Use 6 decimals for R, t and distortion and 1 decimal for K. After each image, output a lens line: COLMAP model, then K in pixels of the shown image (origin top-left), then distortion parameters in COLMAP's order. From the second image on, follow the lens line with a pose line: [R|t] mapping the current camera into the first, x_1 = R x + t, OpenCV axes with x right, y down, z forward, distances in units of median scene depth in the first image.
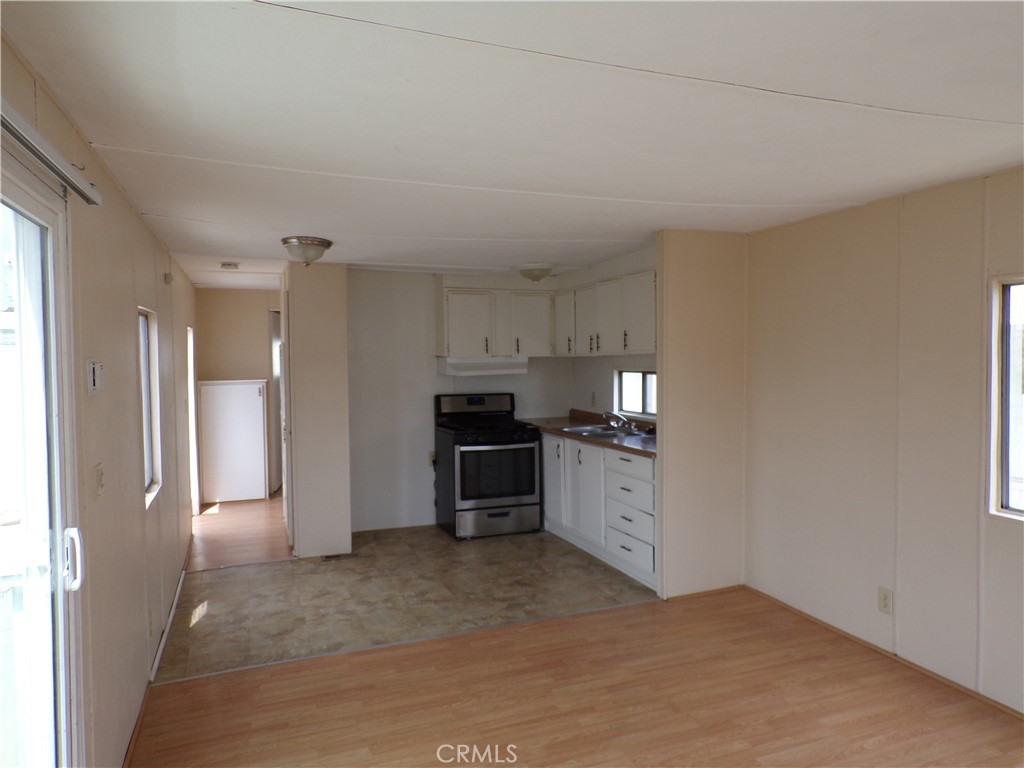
lens RADIAL K [[676.9, 0, 511.9], [0, 676.9, 386.9], [0, 0, 1]] dist [-0.019788, 0.016783]
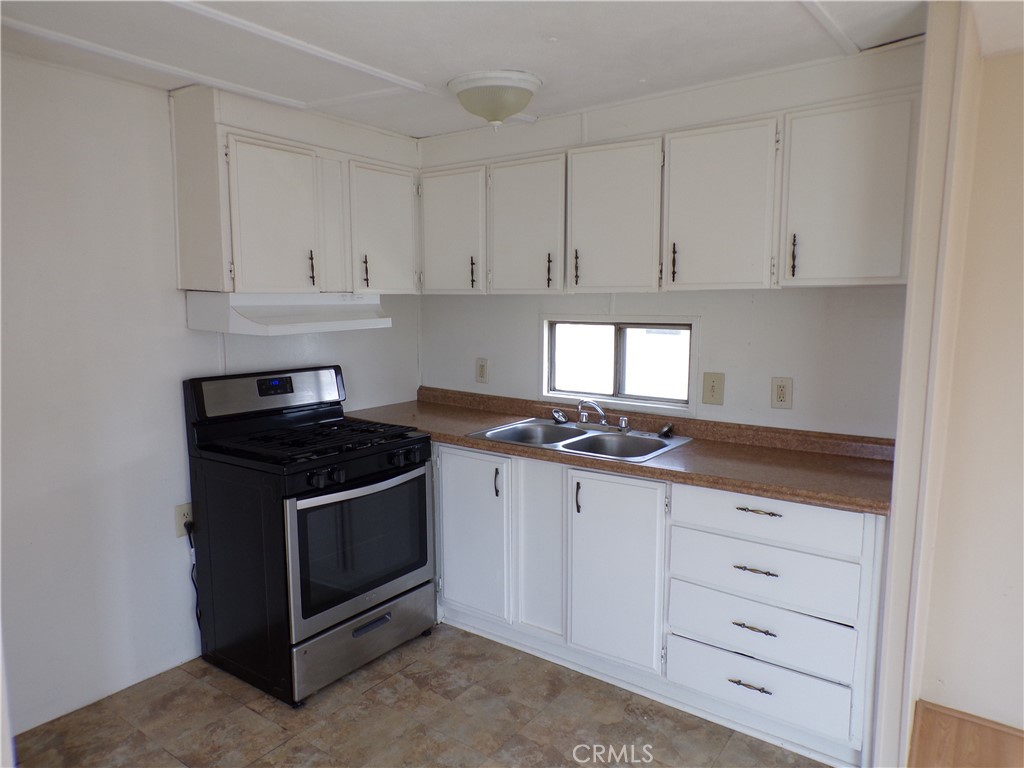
lens RADIAL K [[676.9, 0, 514.6], [0, 676.9, 385.8], [0, 0, 1]] dist [-0.019788, 0.016783]
pose [[0.844374, -0.056150, 0.532804, -0.173724], [0.014235, 0.996493, 0.082456, -0.017242], [-0.535565, -0.062039, 0.842212, 0.534073]]
